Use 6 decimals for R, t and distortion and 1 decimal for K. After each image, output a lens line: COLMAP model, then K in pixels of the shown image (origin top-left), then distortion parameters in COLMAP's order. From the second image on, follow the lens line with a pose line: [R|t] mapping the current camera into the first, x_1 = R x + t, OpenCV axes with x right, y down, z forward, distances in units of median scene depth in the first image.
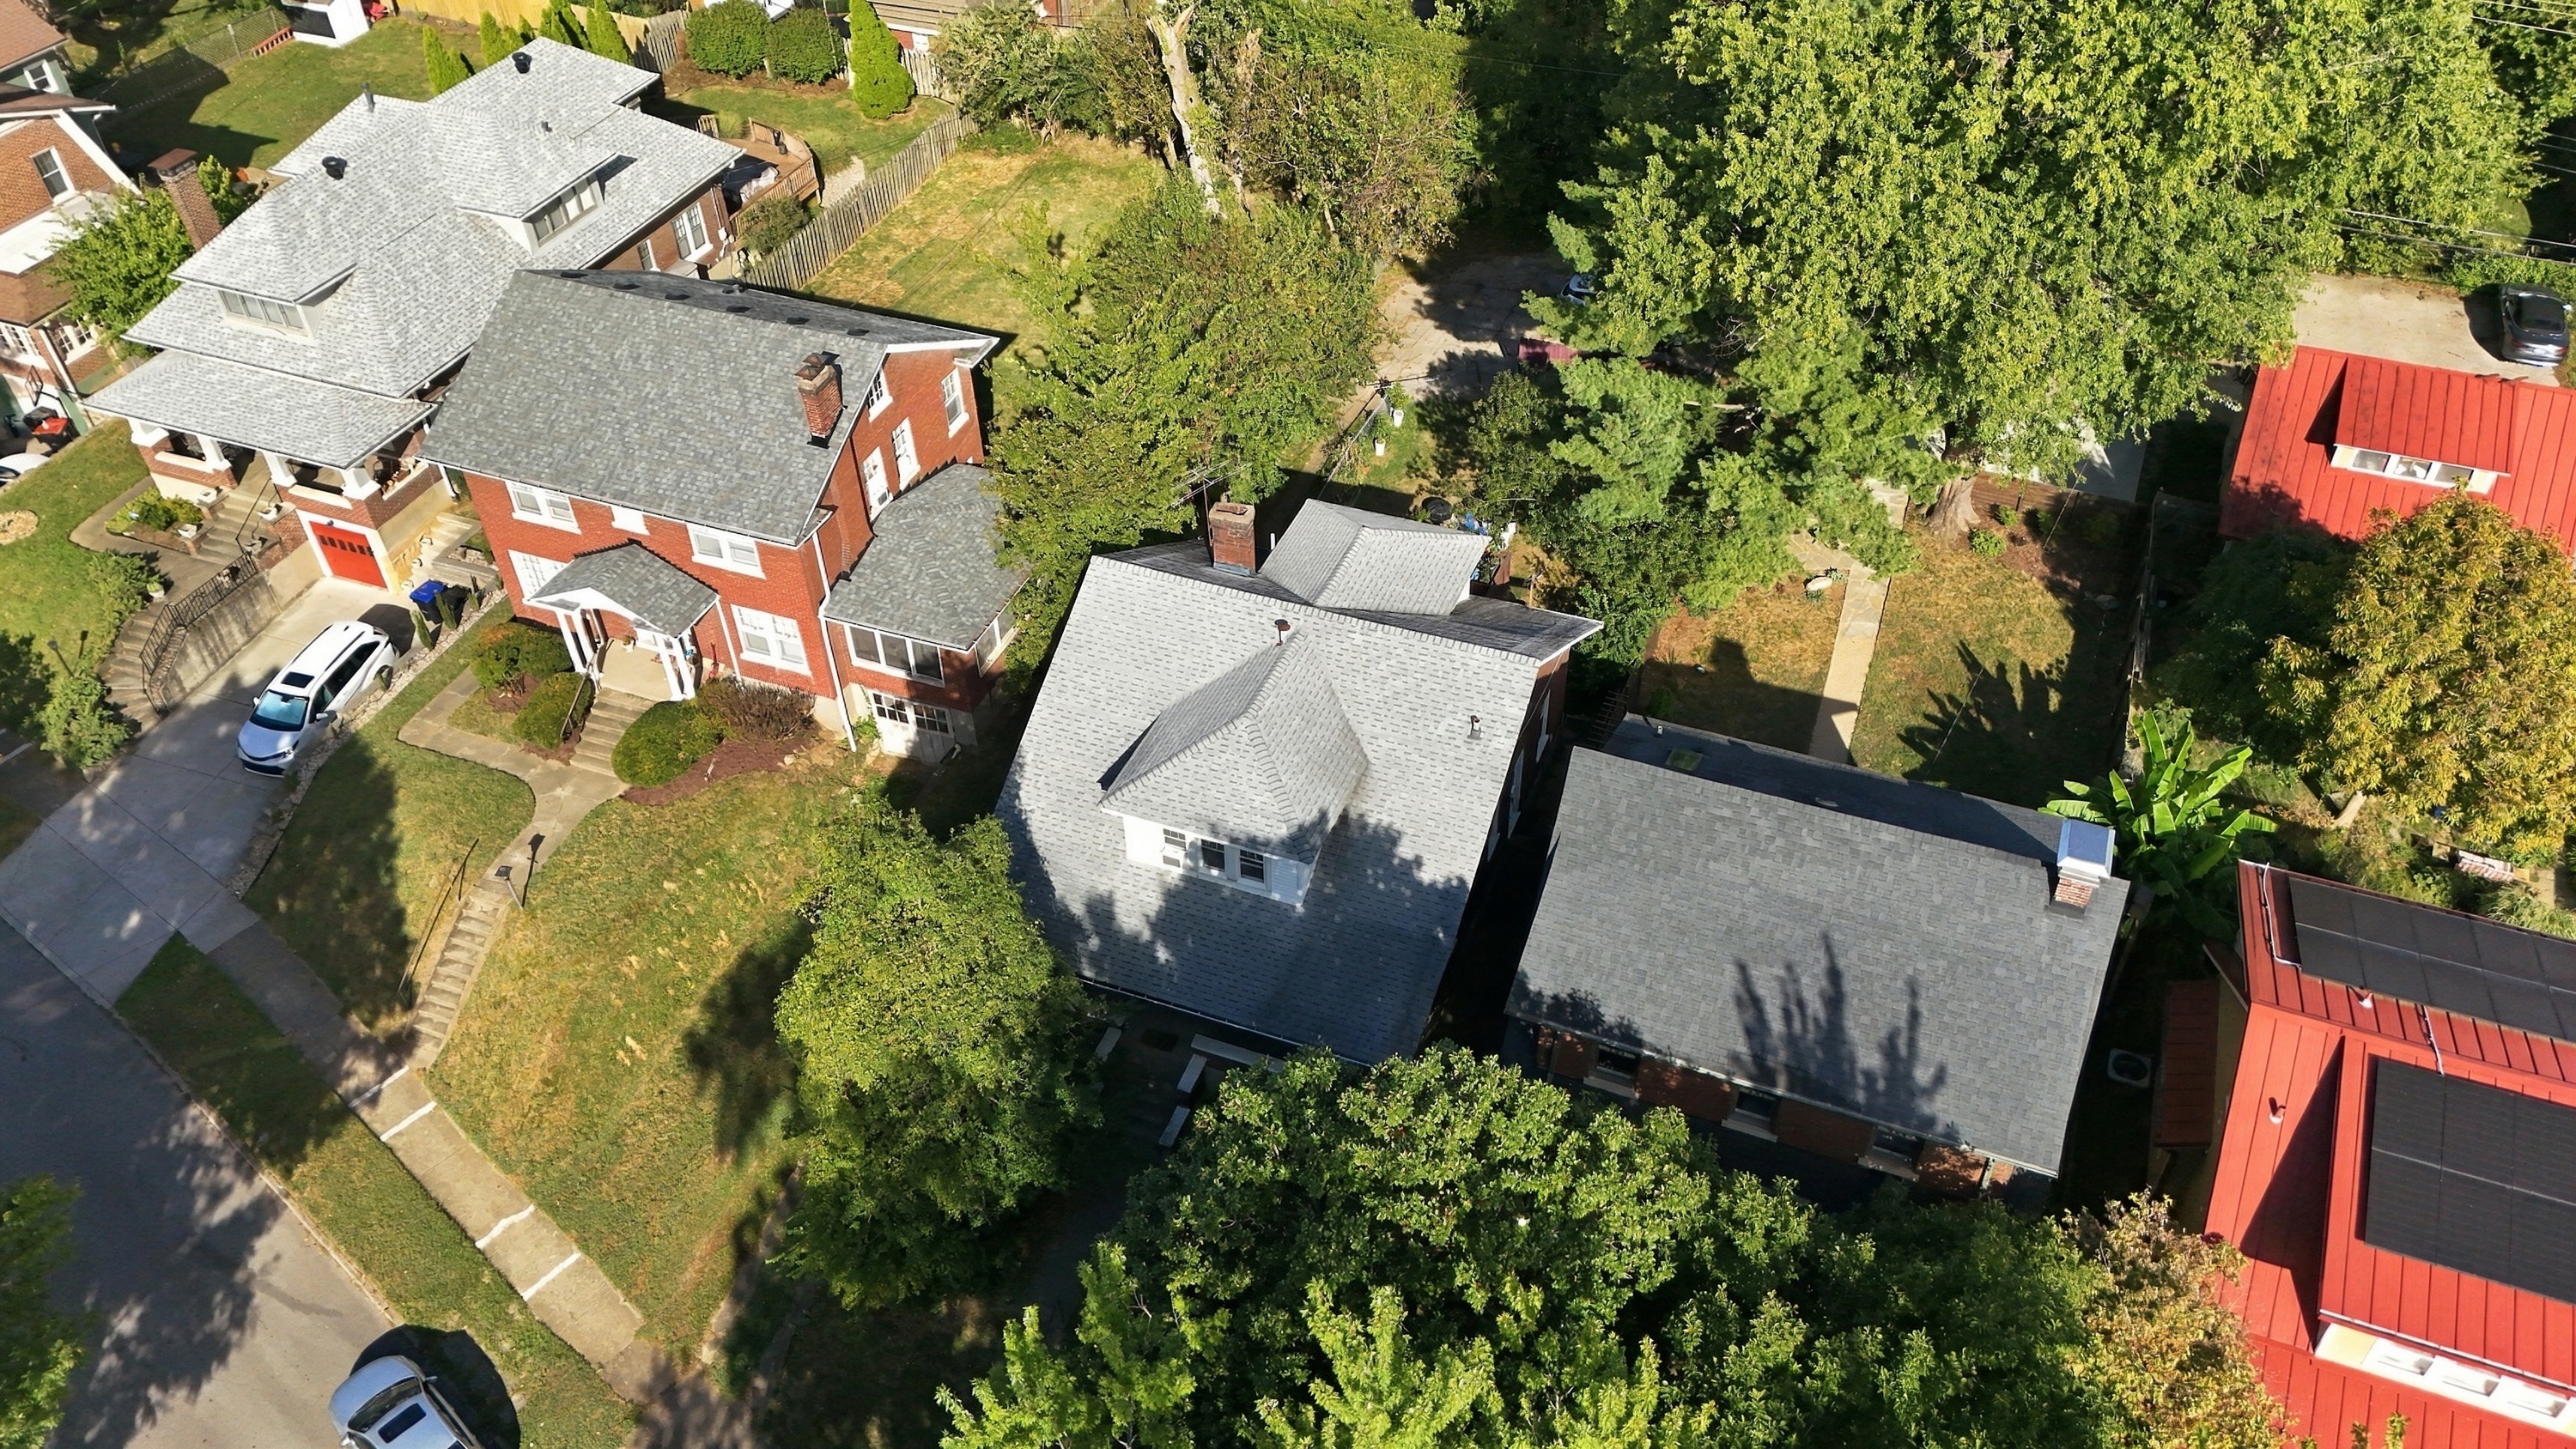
lens RADIAL K [[1874.6, 0, 1301.0], [0, 1874.6, 719.0], [0, 0, 1]] dist [0.067425, -0.054994]
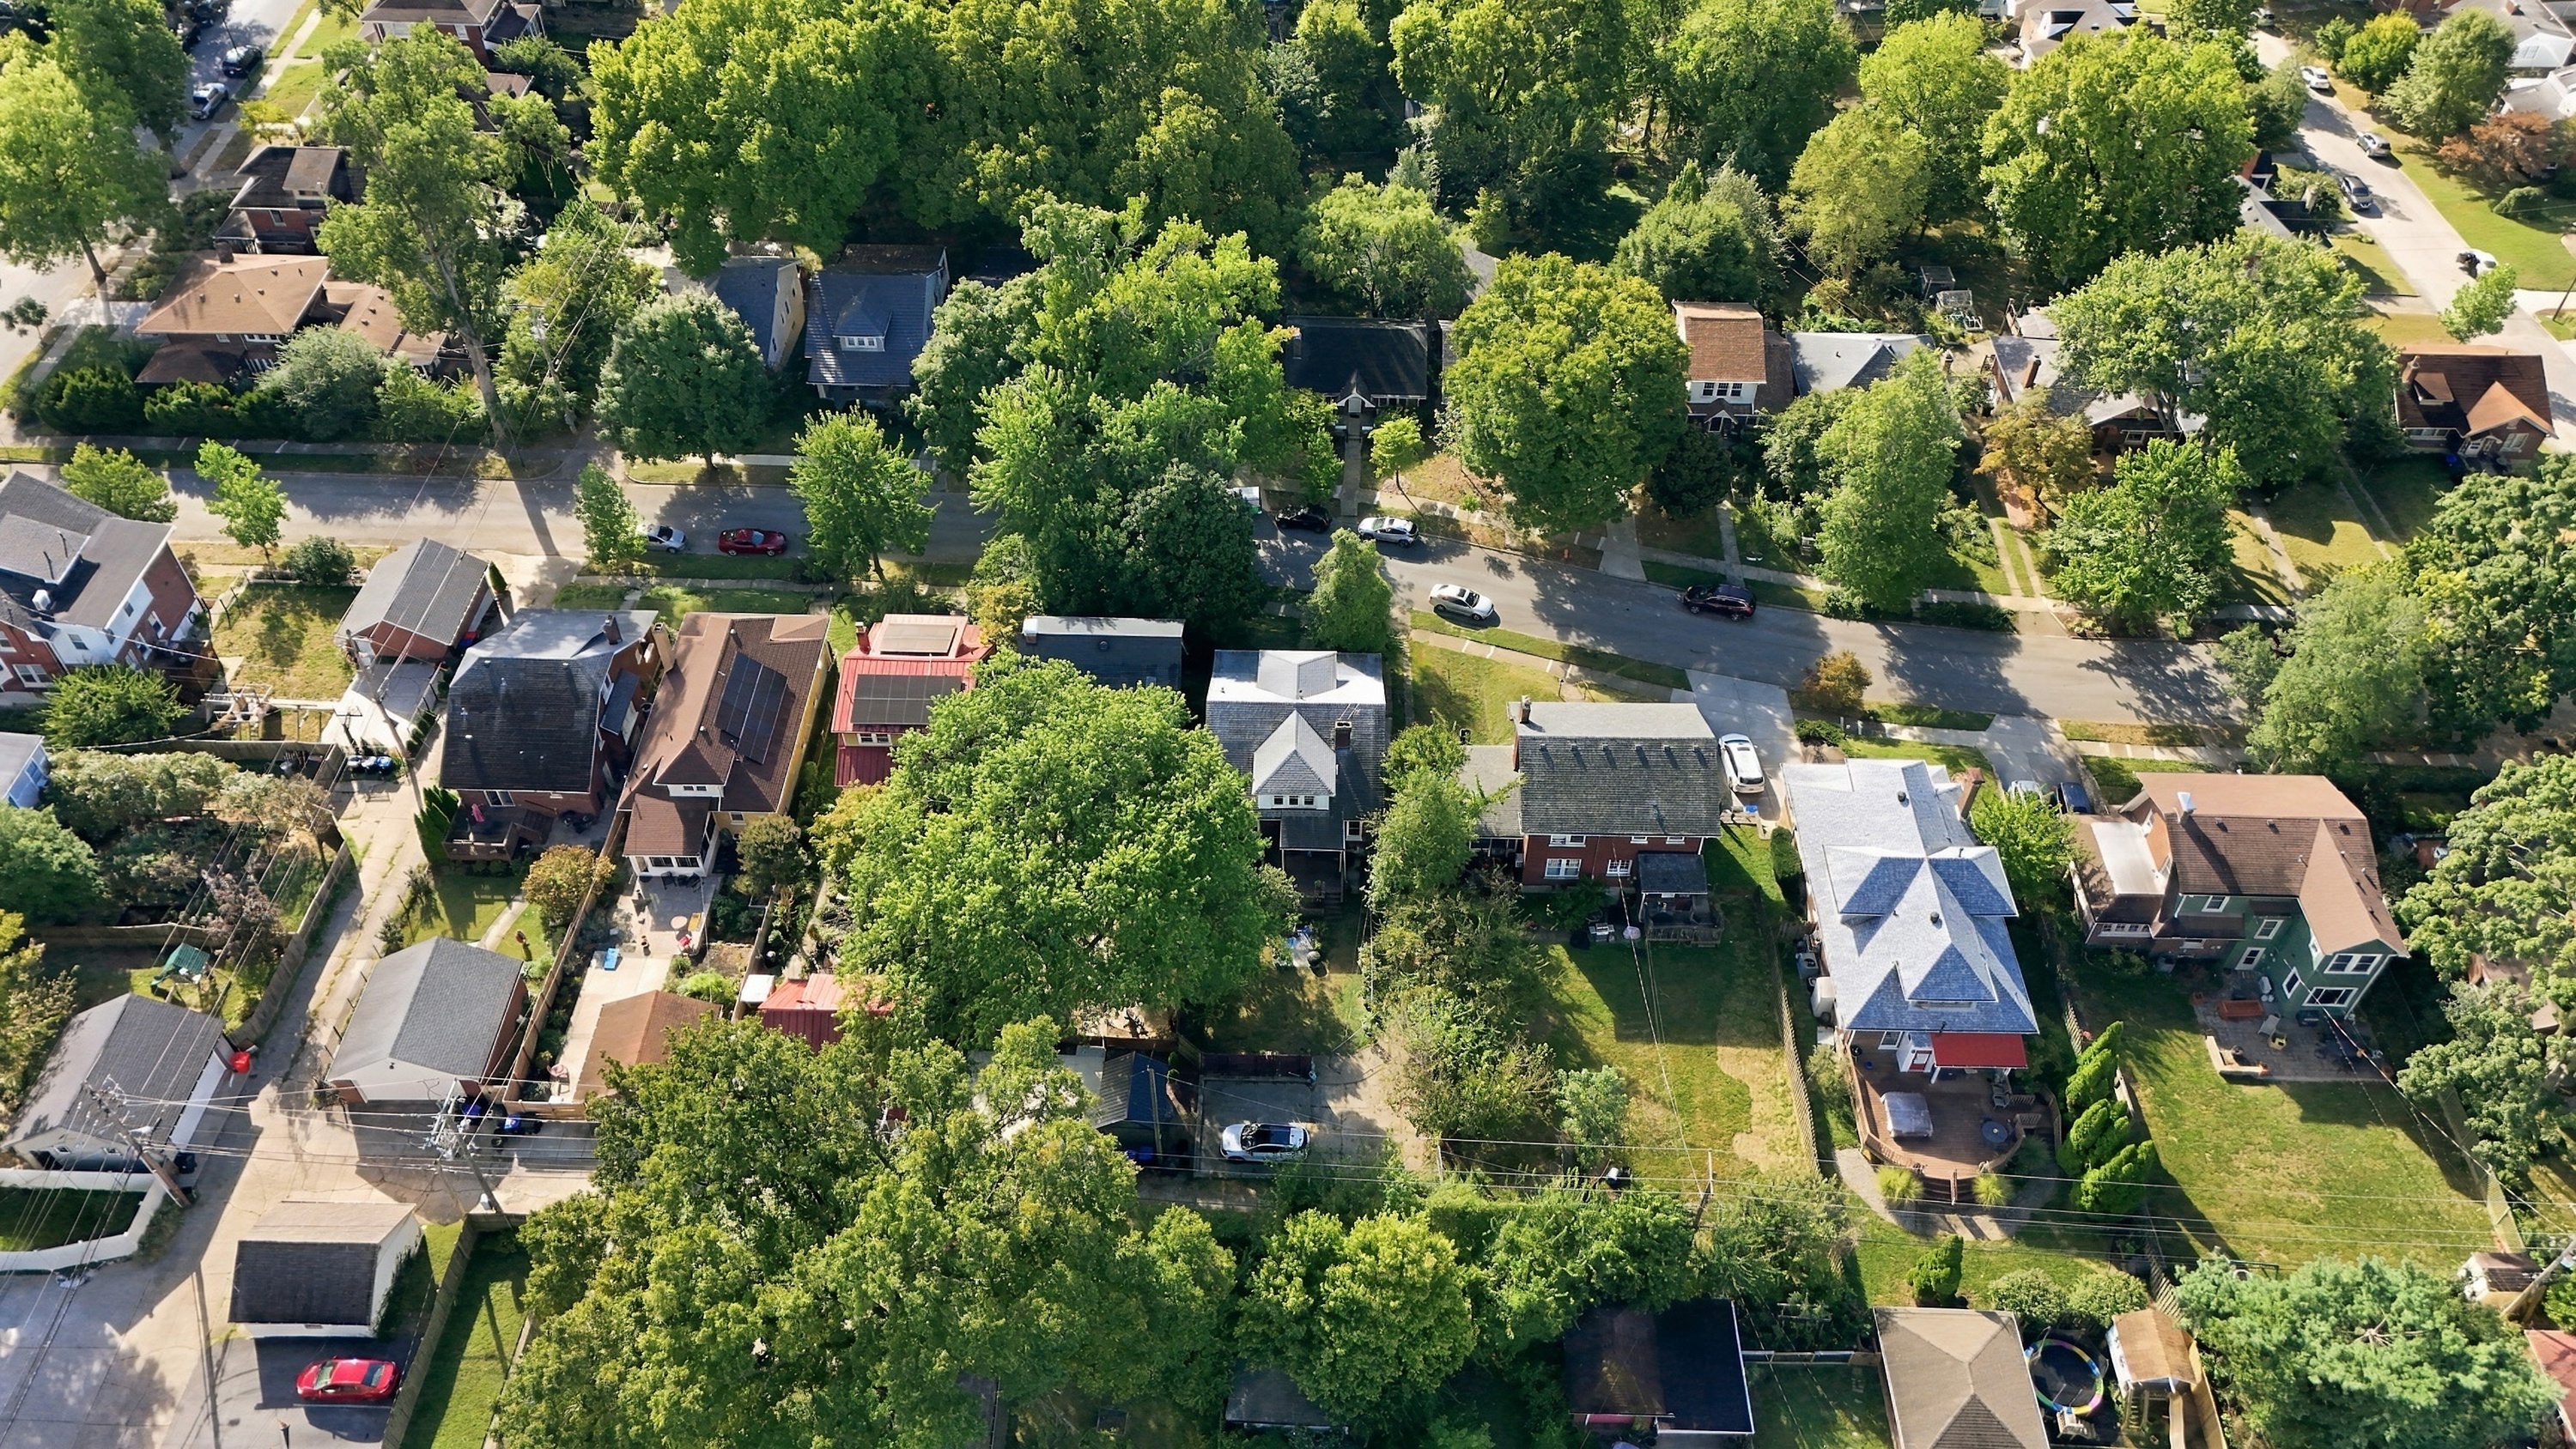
lens RADIAL K [[1894.0, 0, 1291.8], [0, 1894.0, 699.9], [0, 0, 1]] dist [0.057888, -0.050324]
pose [[-0.935725, 0.258079, -0.240445, 0.582446], [-0.229155, 0.073440, 0.970616, -2.374707], [0.268154, 0.963328, -0.009580, 0.903248]]
